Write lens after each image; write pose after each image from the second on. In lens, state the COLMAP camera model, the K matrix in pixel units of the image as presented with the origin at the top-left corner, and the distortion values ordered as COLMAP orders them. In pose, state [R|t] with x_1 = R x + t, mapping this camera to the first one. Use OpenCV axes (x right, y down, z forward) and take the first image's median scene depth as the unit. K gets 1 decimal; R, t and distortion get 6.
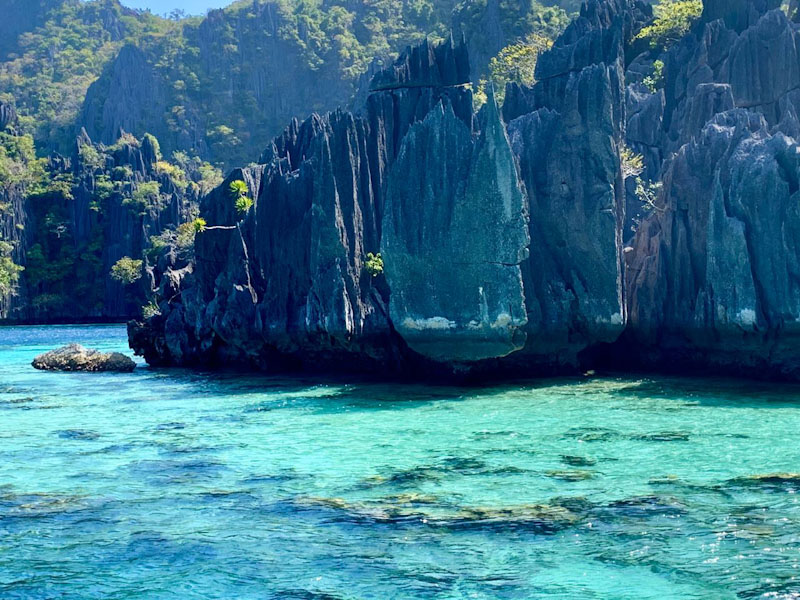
lens RADIAL K [[1238.0, 0, 399.9], [0, 1238.0, 269.9], [0, 0, 1]] dist [0.294705, -1.289449]
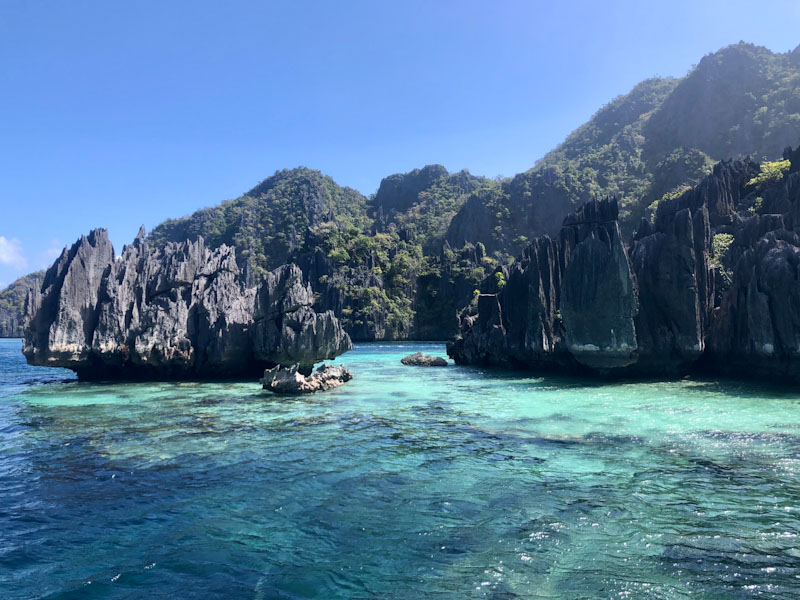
lens RADIAL K [[697.5, 0, 400.0], [0, 697.5, 300.0], [0, 0, 1]] dist [0.000010, -0.004360]
pose [[0.943601, 0.004680, -0.331051, 0.088898], [-0.010237, 0.999834, -0.015044, -0.009225], [0.330926, 0.017585, 0.943493, -0.094654]]
